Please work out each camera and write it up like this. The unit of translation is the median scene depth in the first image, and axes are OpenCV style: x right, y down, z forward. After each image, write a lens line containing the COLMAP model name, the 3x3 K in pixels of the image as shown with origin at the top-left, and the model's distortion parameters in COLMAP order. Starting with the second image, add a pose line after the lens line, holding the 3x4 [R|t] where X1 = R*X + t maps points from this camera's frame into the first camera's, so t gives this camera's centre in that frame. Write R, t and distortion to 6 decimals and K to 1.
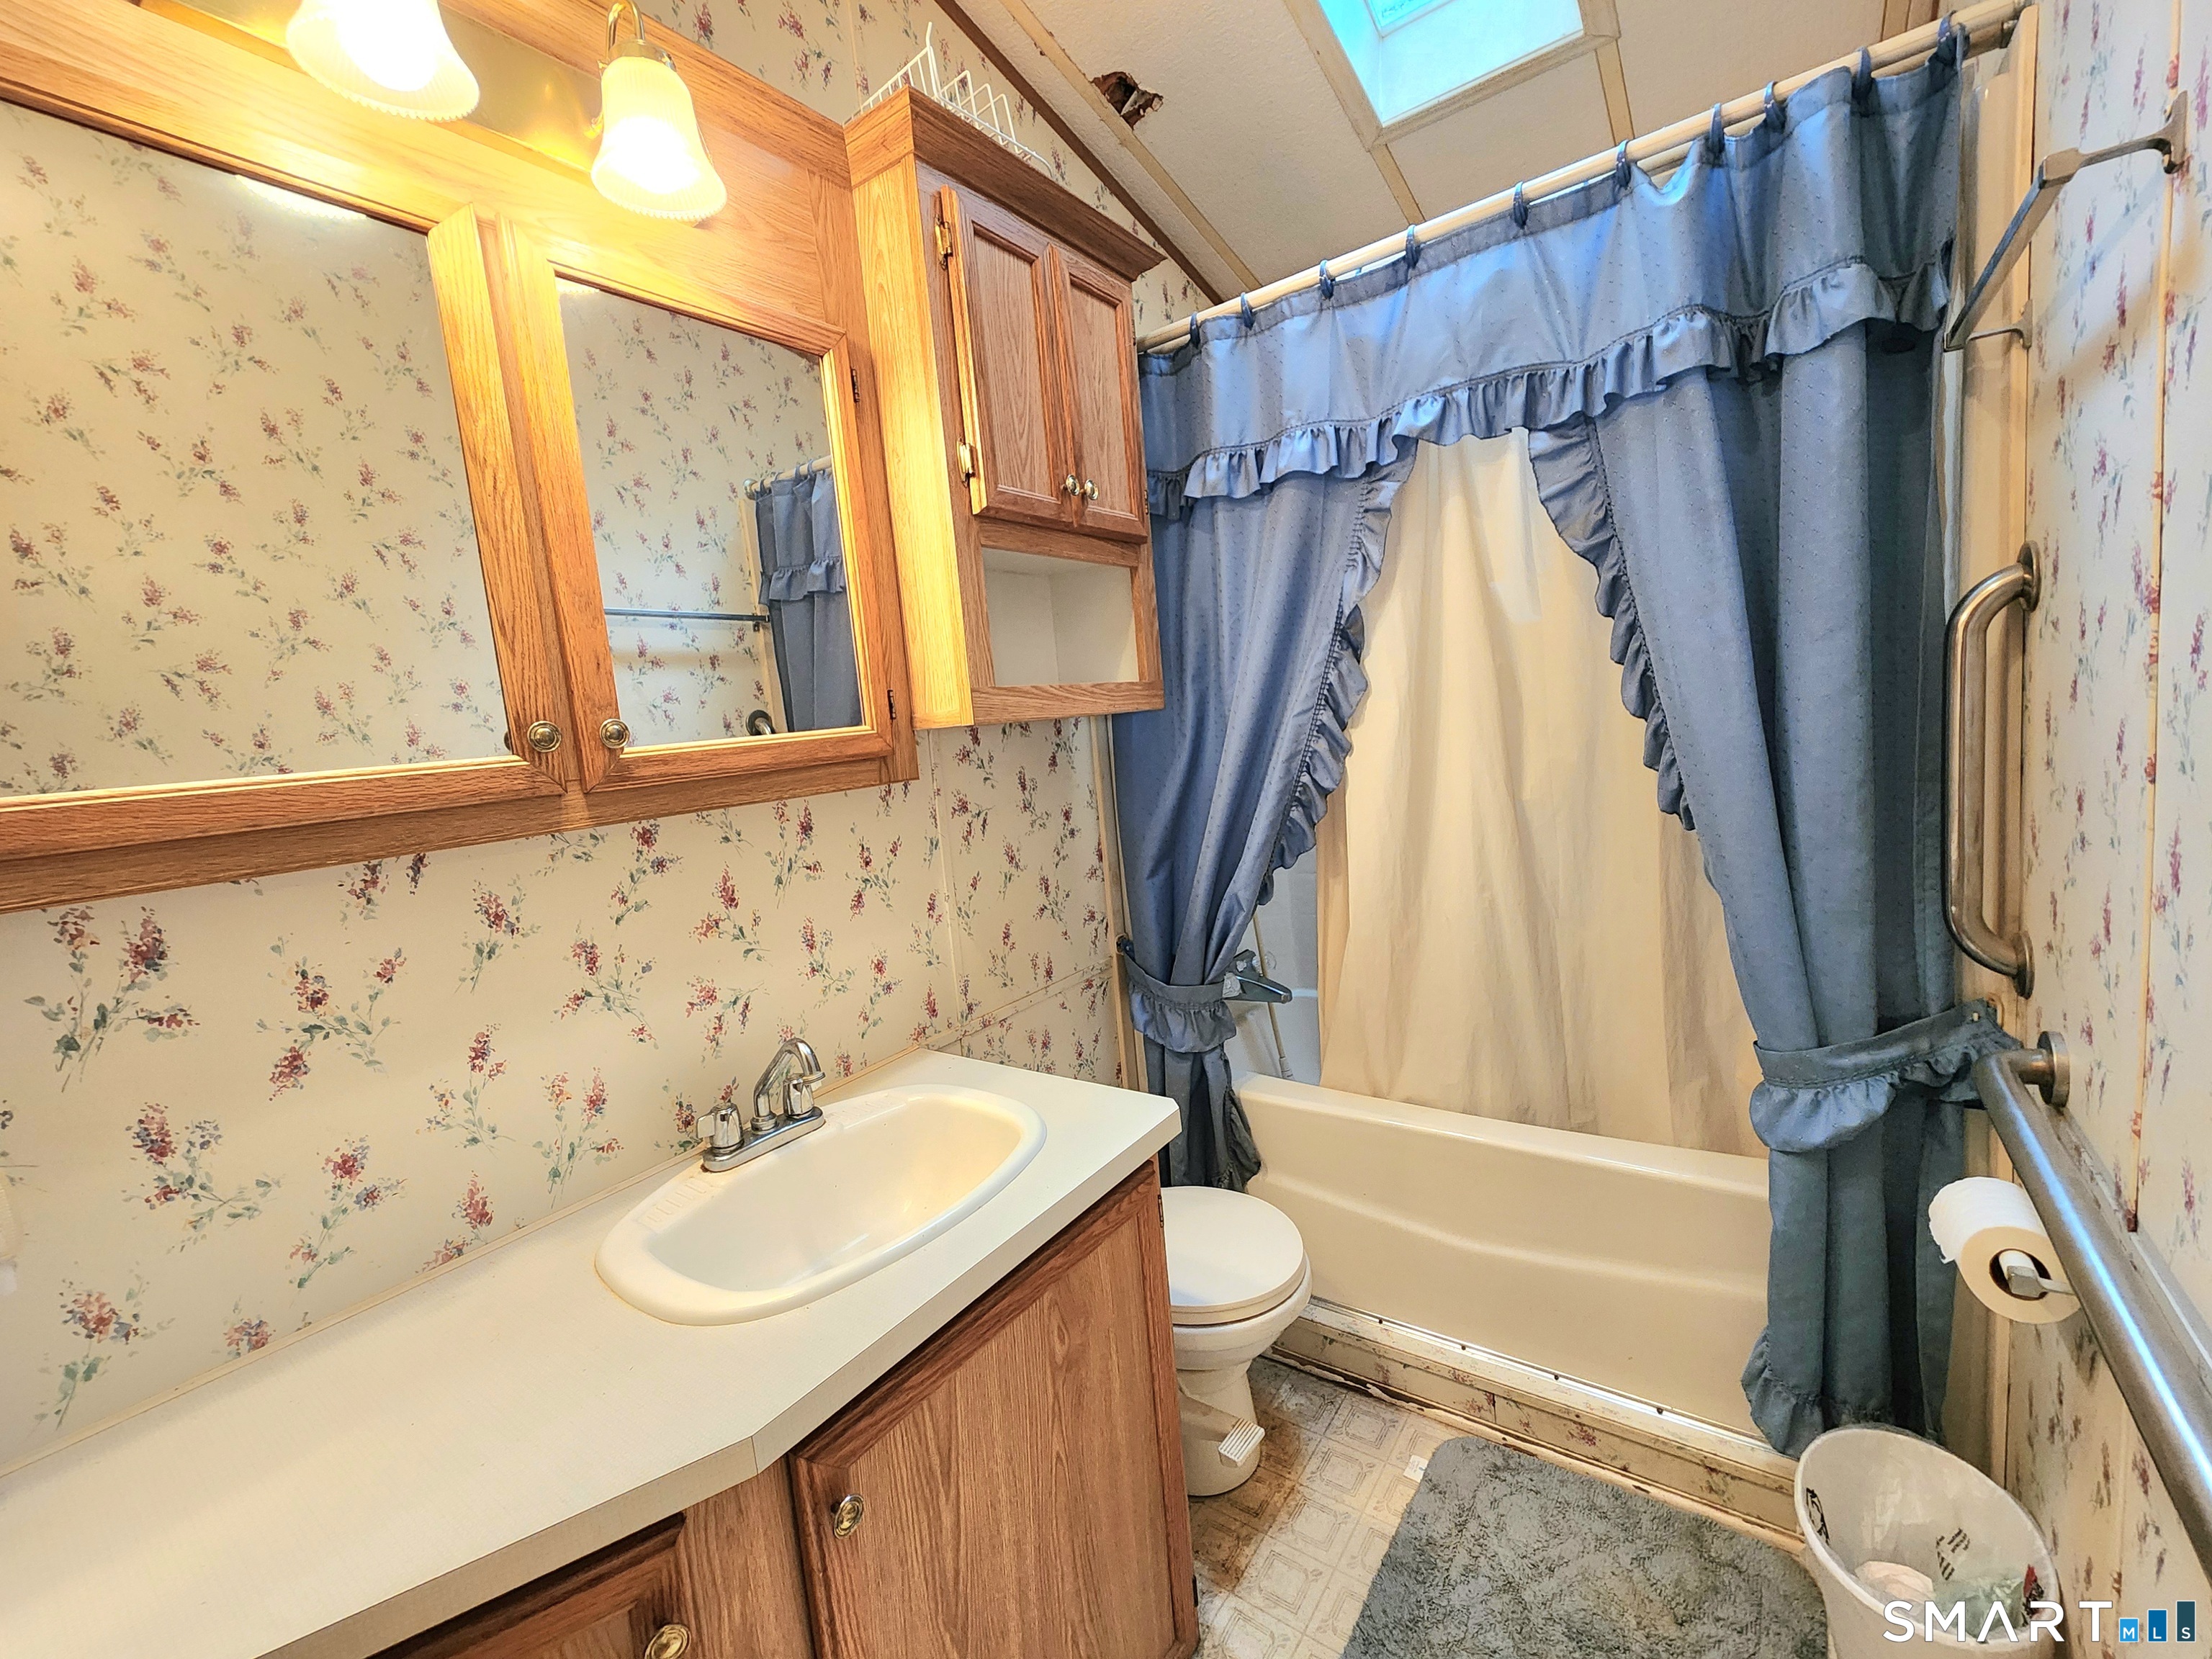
lens RADIAL K [[906.2, 0, 1103.9], [0, 906.2, 810.4], [0, 0, 1]] dist [0.003738, -0.003151]
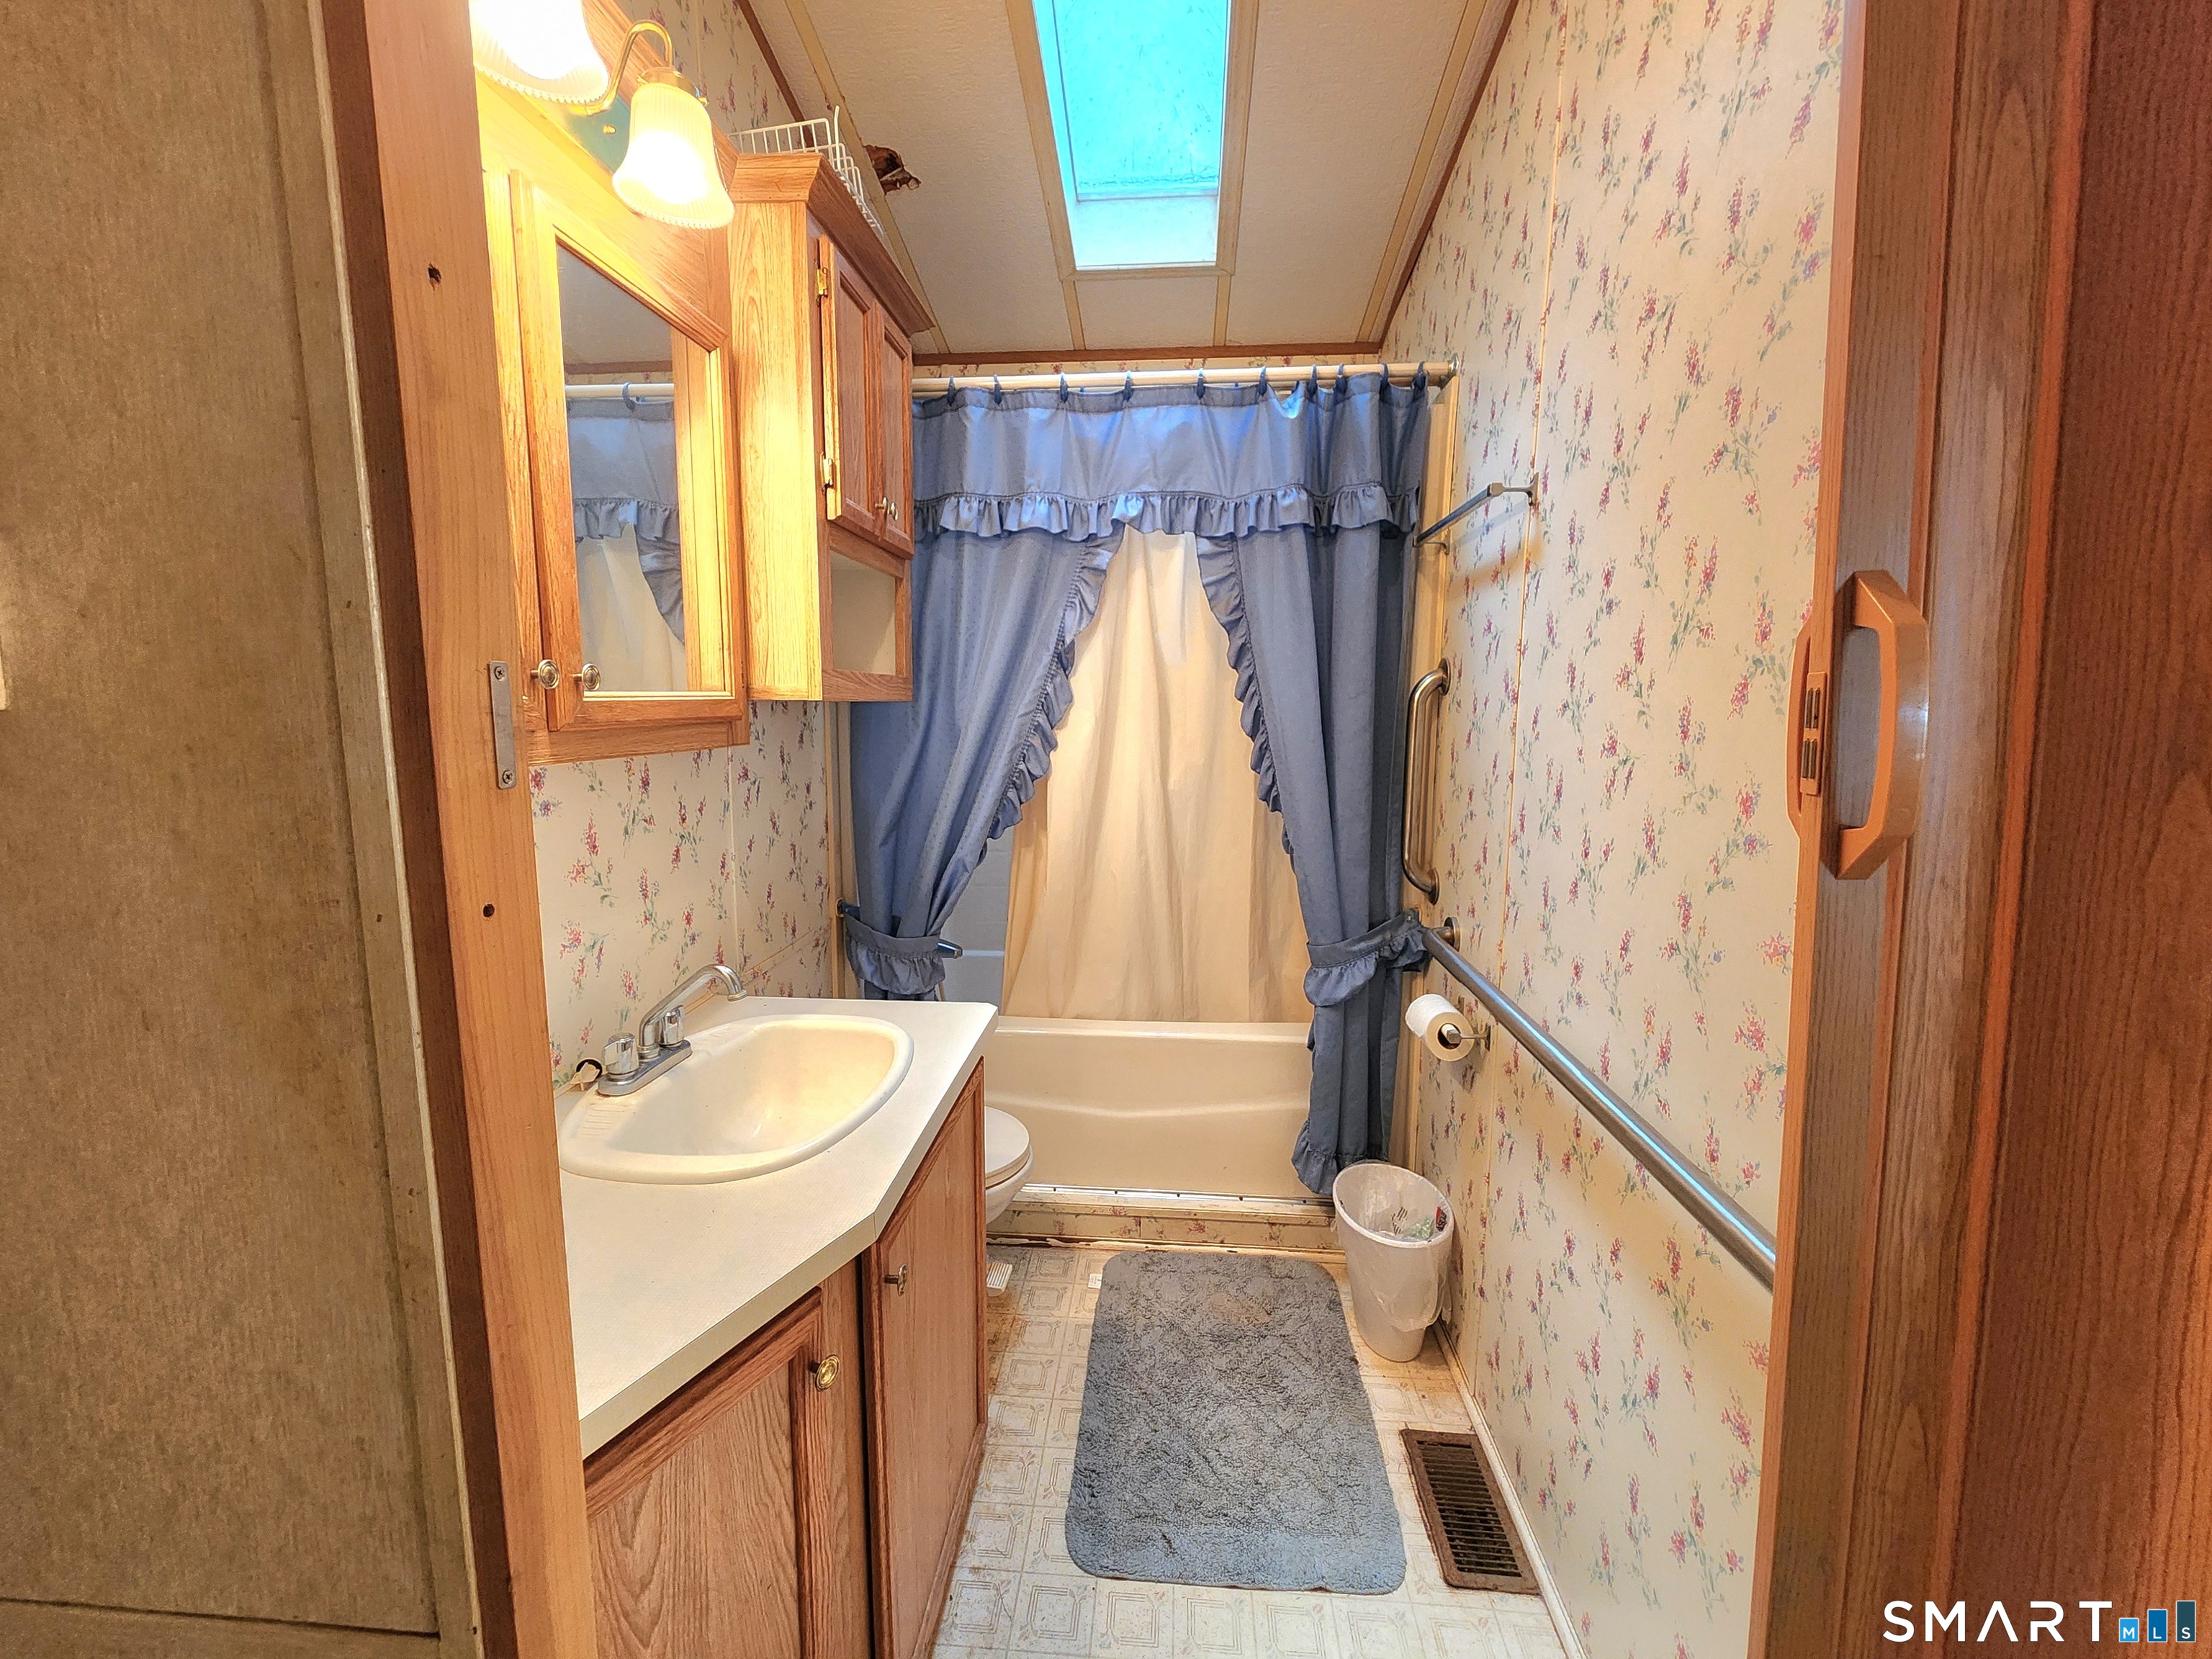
lens RADIAL K [[906.2, 0, 1103.9], [0, 906.2, 810.4], [0, 0, 1]] dist [0.003738, -0.003151]
pose [[0.848684, 0.032294, 0.527914, -0.424261], [-0.029010, 0.999474, -0.014504, 0.050506], [-0.528105, -0.003006, 0.849174, -0.167059]]
